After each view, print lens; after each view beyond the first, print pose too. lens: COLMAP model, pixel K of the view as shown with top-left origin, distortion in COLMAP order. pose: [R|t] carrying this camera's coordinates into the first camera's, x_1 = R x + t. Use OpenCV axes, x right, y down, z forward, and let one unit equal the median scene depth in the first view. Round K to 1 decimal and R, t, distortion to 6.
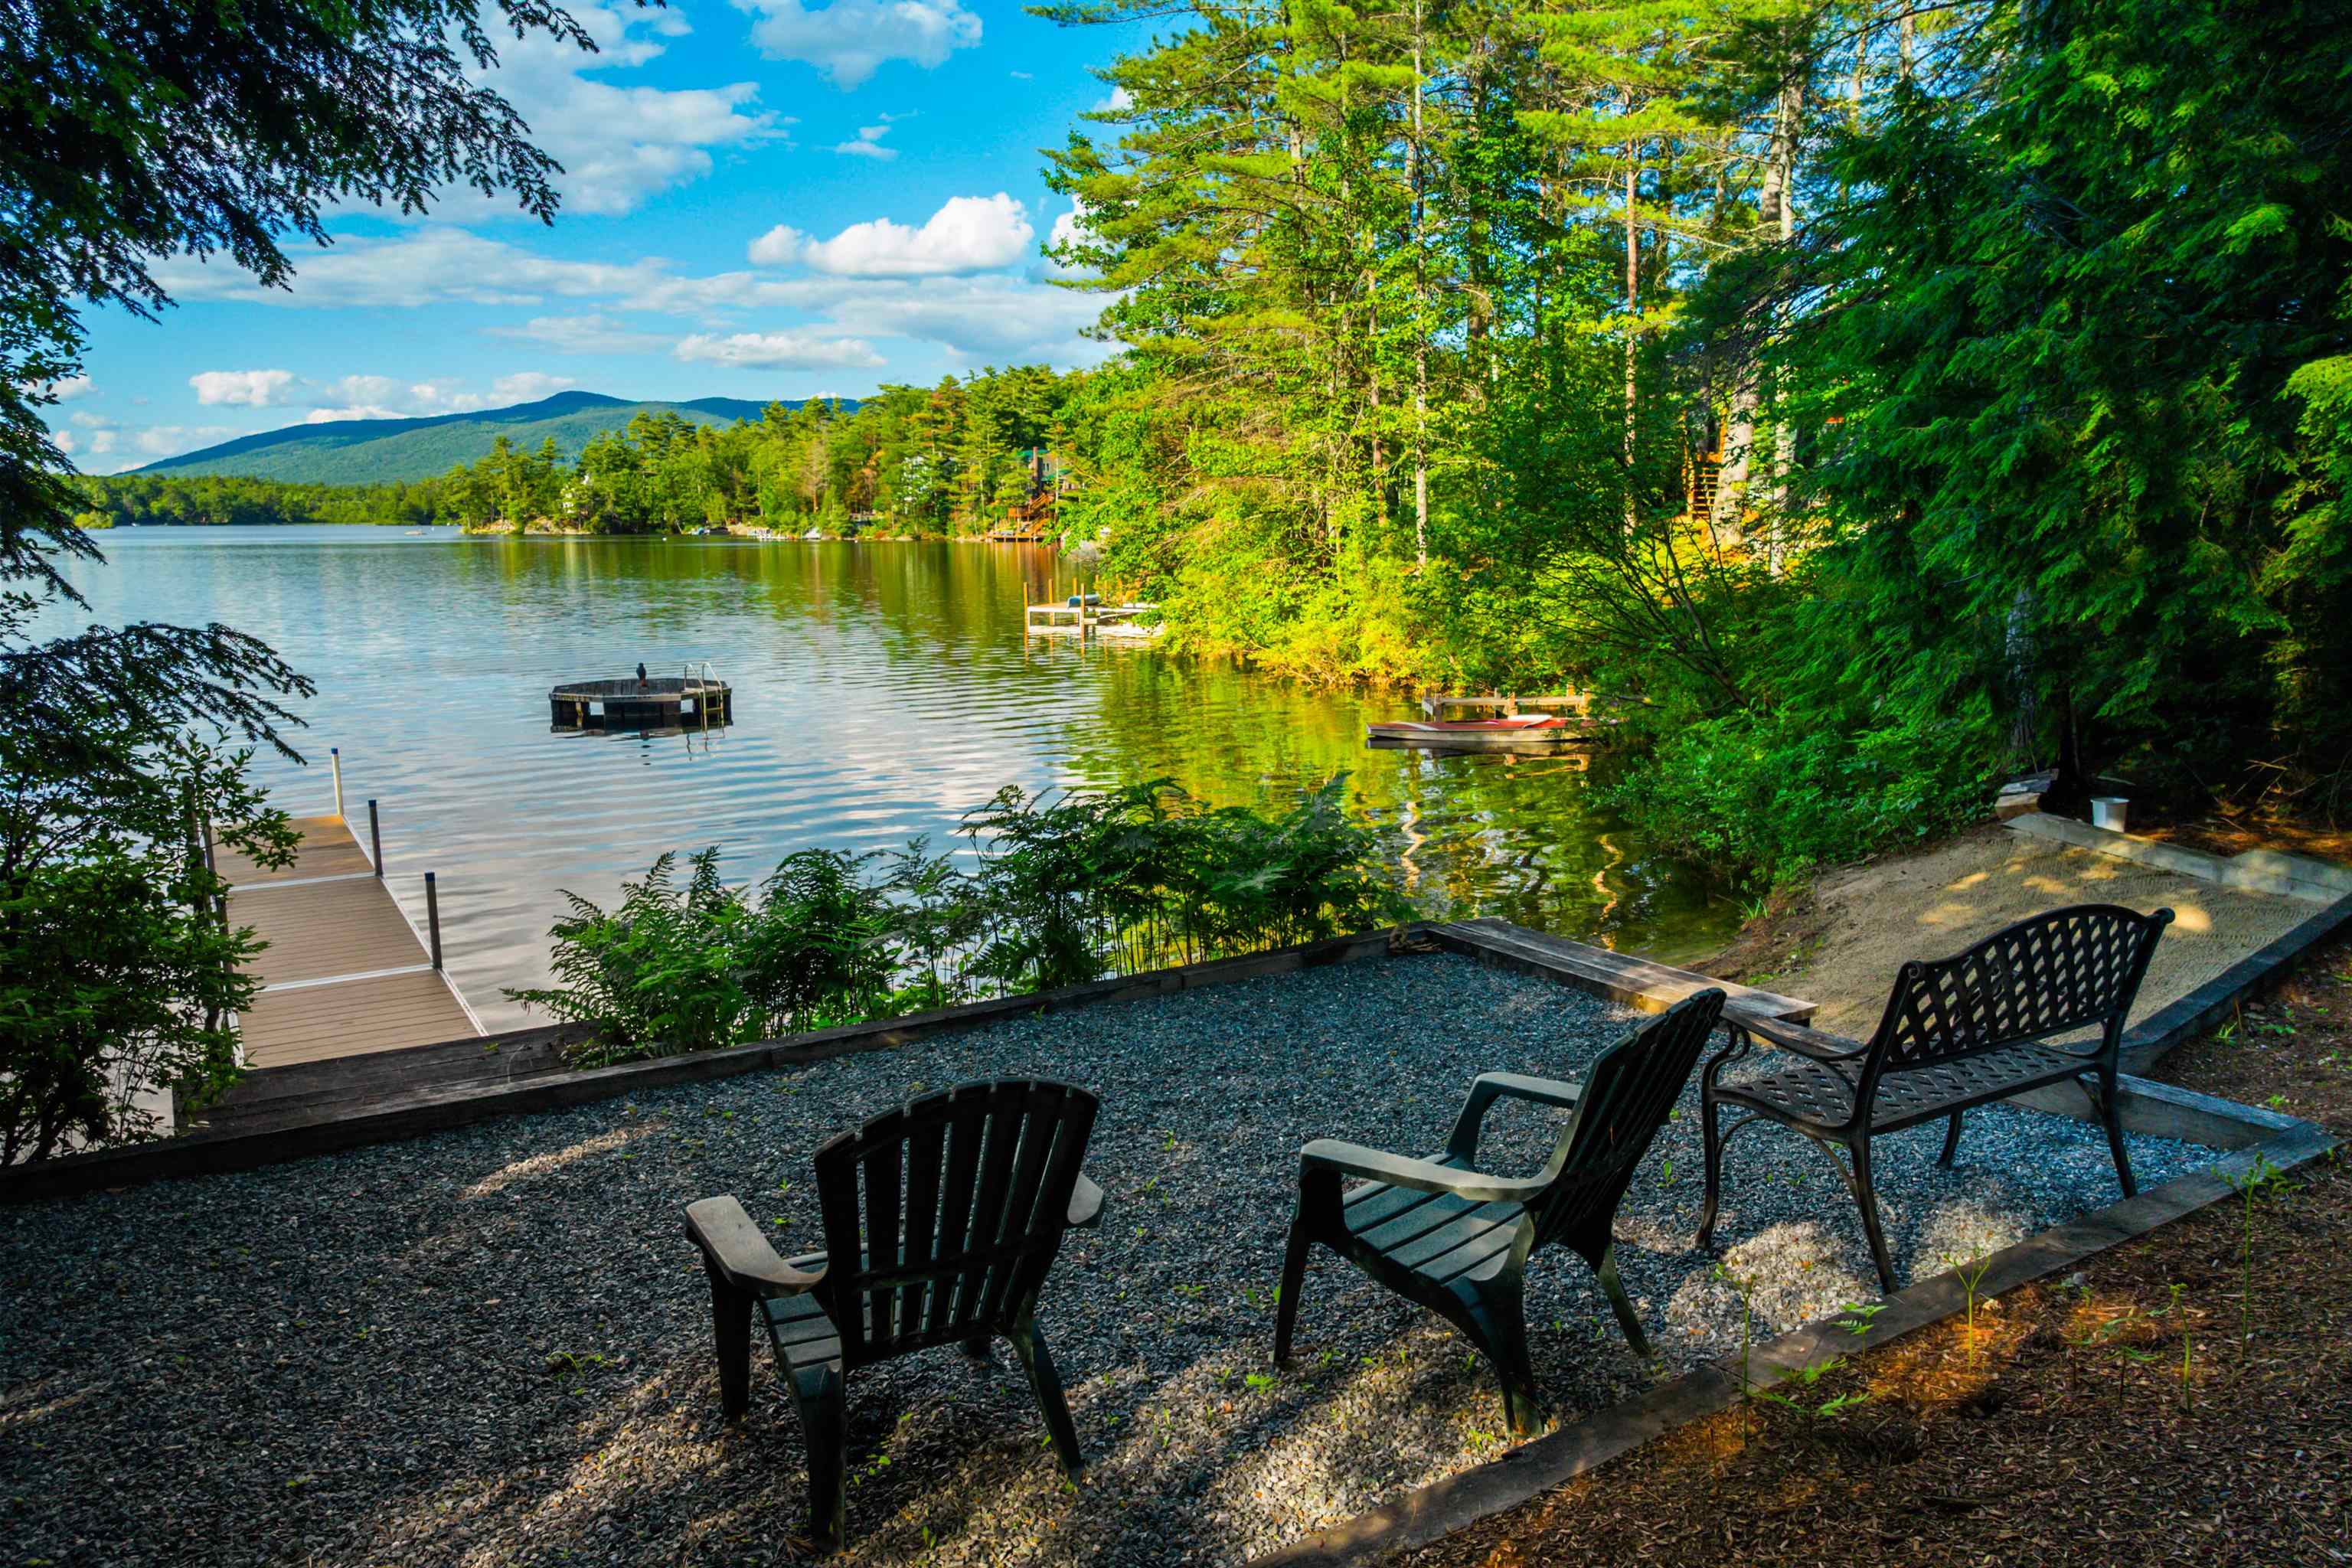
lens RADIAL K [[1659.9, 0, 1183.1], [0, 1659.9, 826.4], [0, 0, 1]] dist [-0.047172, 0.021214]
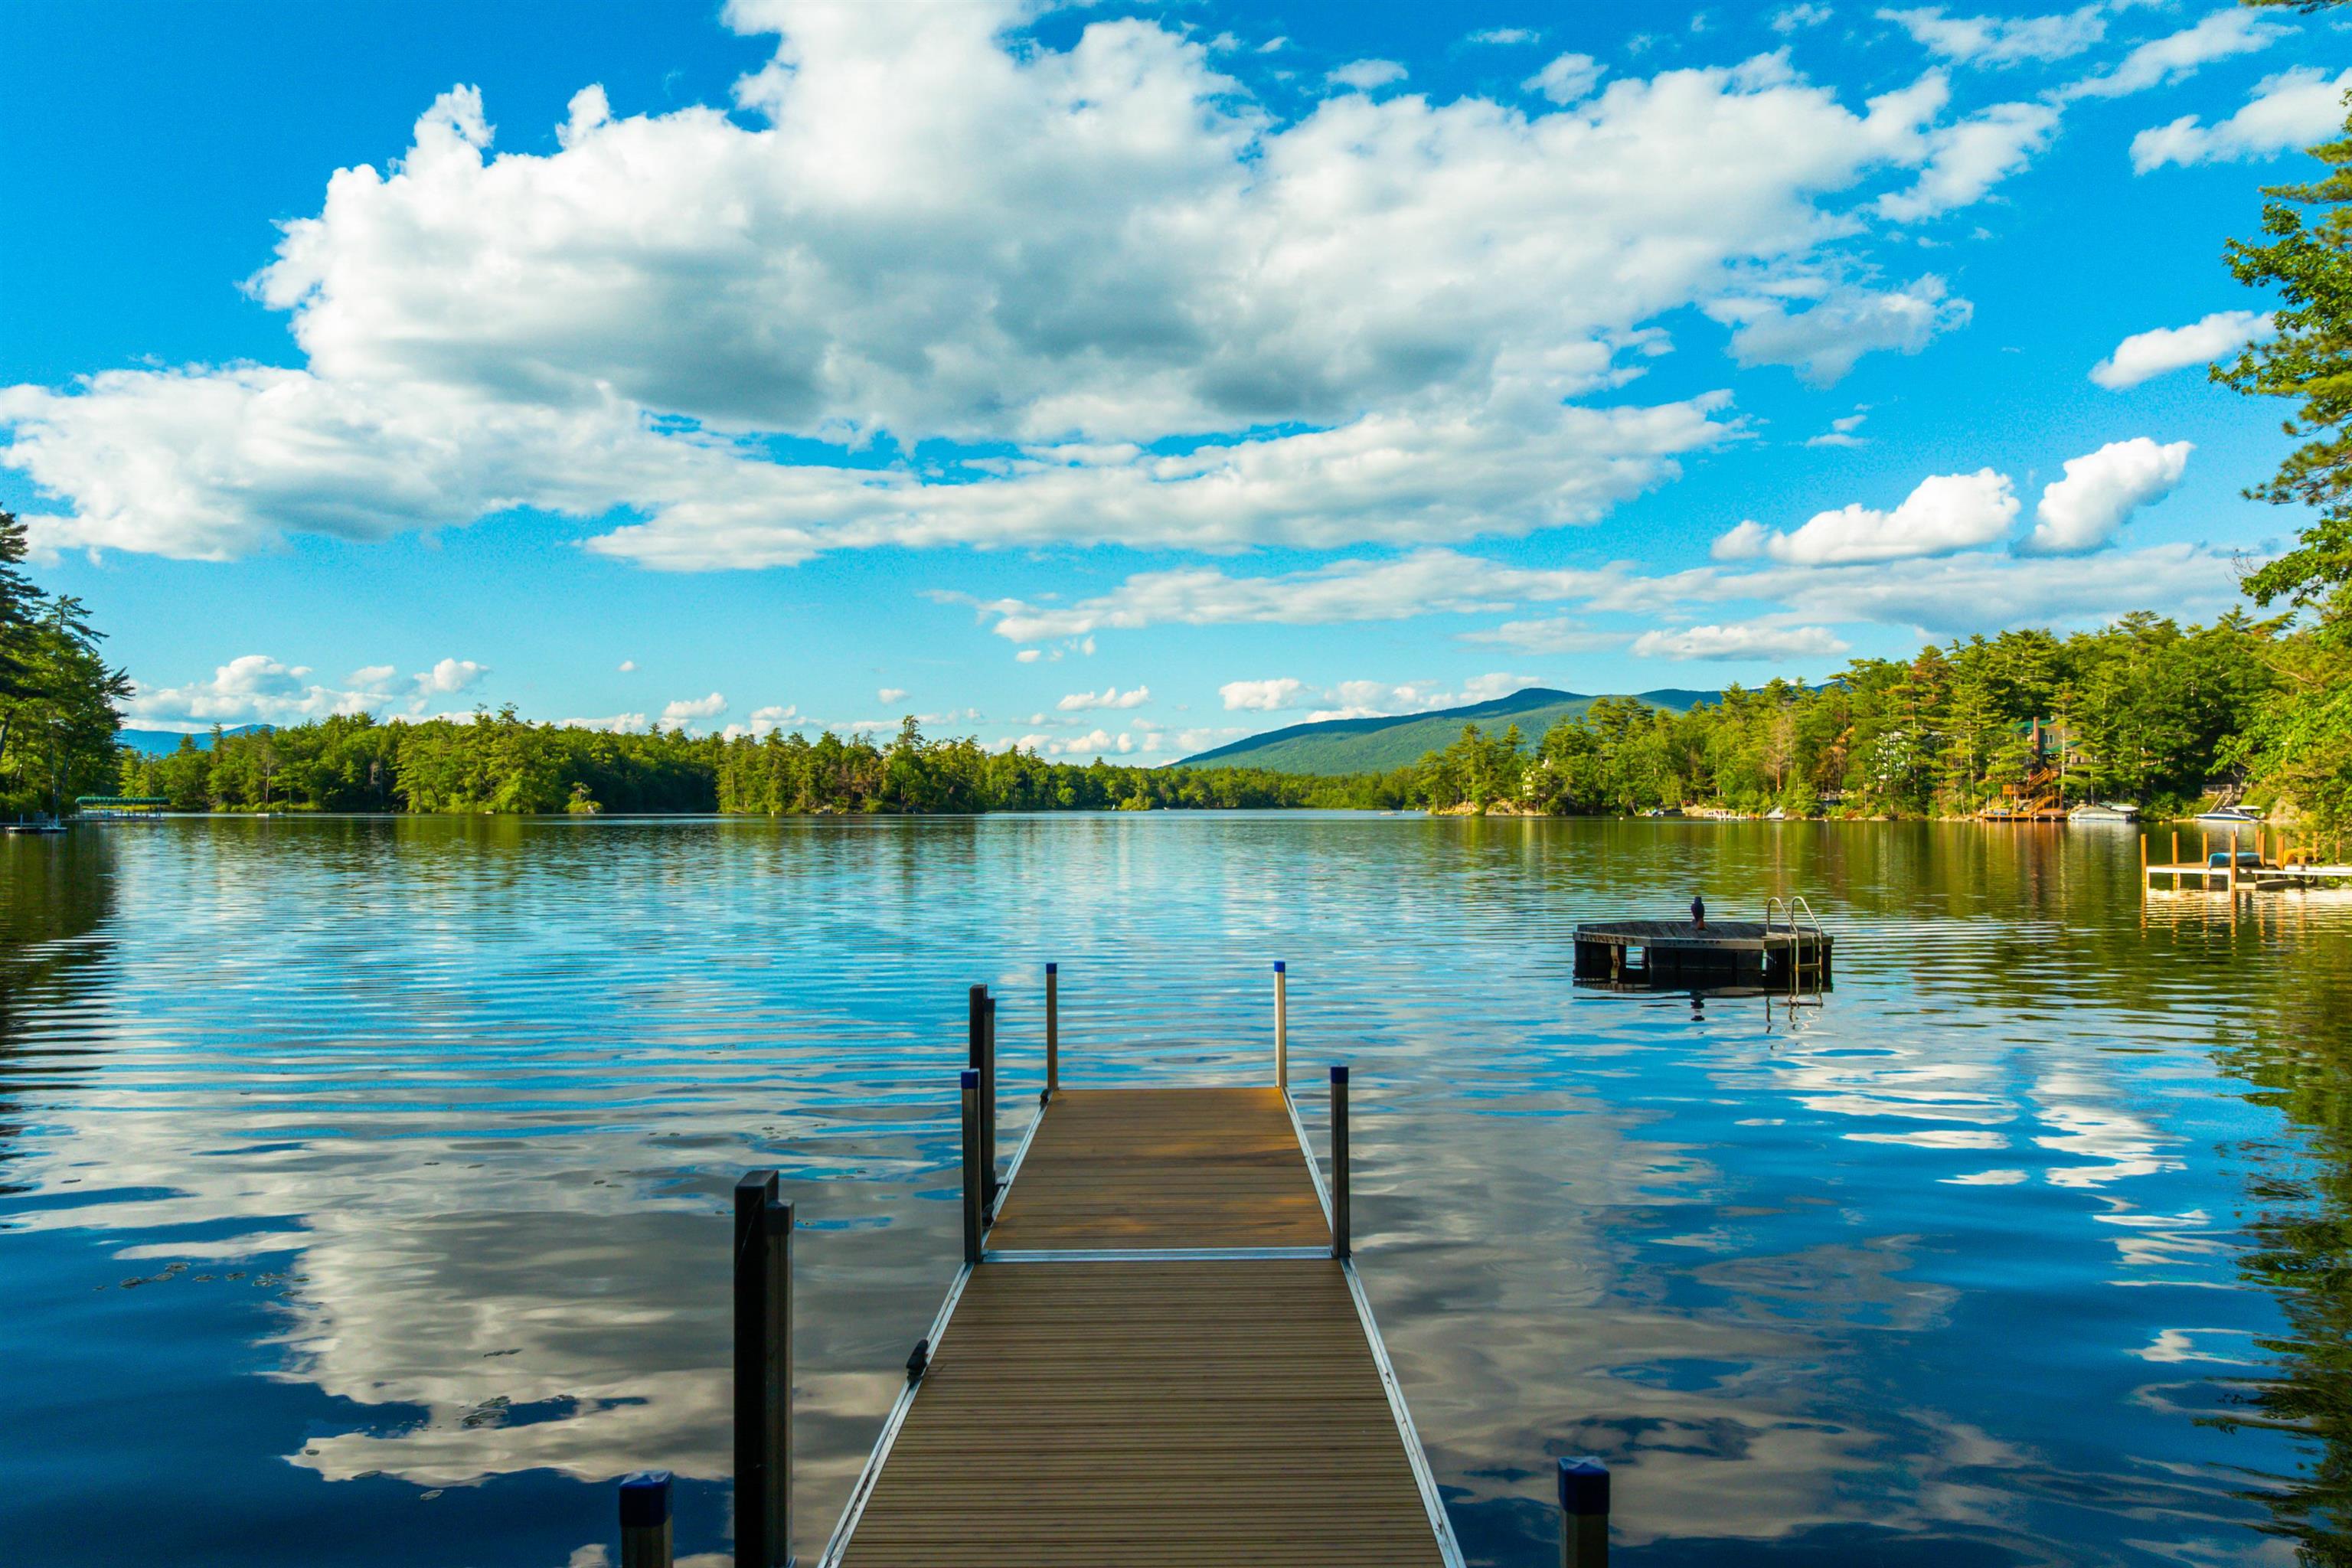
lens RADIAL K [[1659.9, 0, 1188.7], [0, 1659.9, 795.2], [0, 0, 1]] dist [-0.047172, 0.021214]
pose [[0.852252, -0.007388, -0.523078, -0.149942], [-0.092159, 0.982142, -0.164025, -0.005587], [0.514949, 0.187997, 0.836352, 0.301906]]
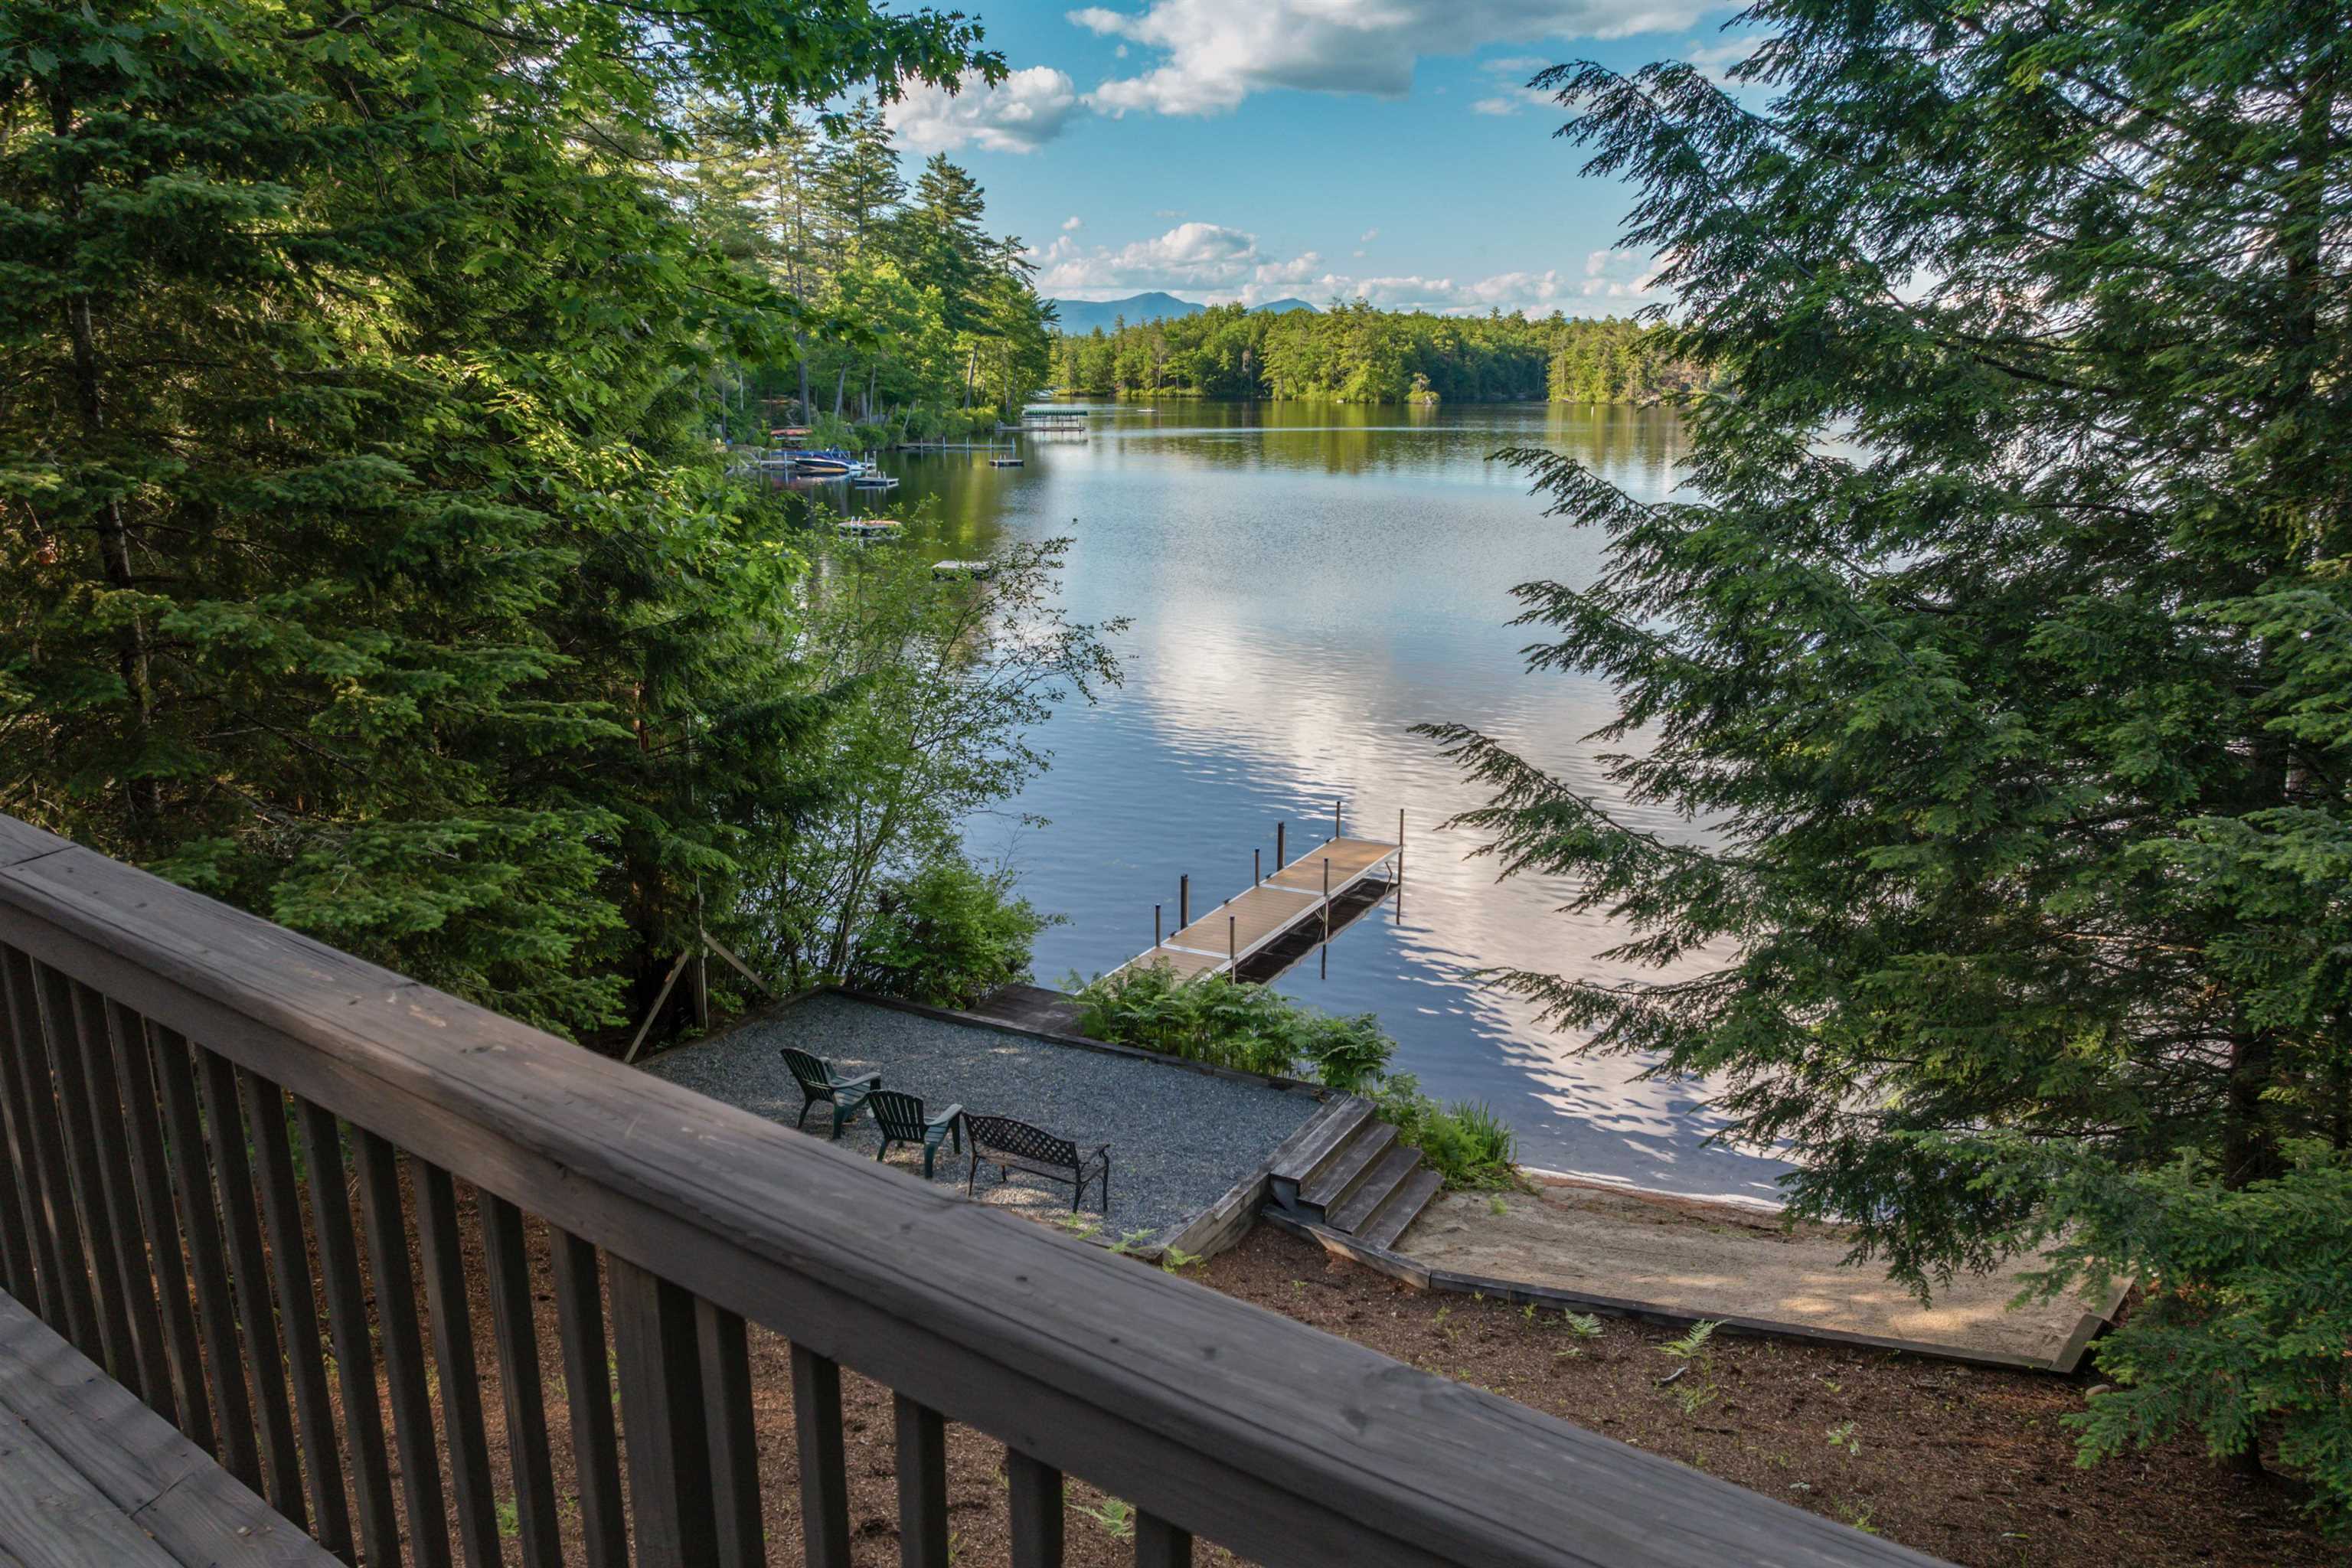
lens RADIAL K [[1659.9, 0, 1179.5], [0, 1659.9, 824.3], [0, 0, 1]] dist [-0.047172, 0.021214]
pose [[0.495681, 0.225341, -0.838762, 0.495490], [-0.153288, 0.973292, 0.170896, -0.169331], [0.854870, 0.043863, 0.516984, -0.077937]]
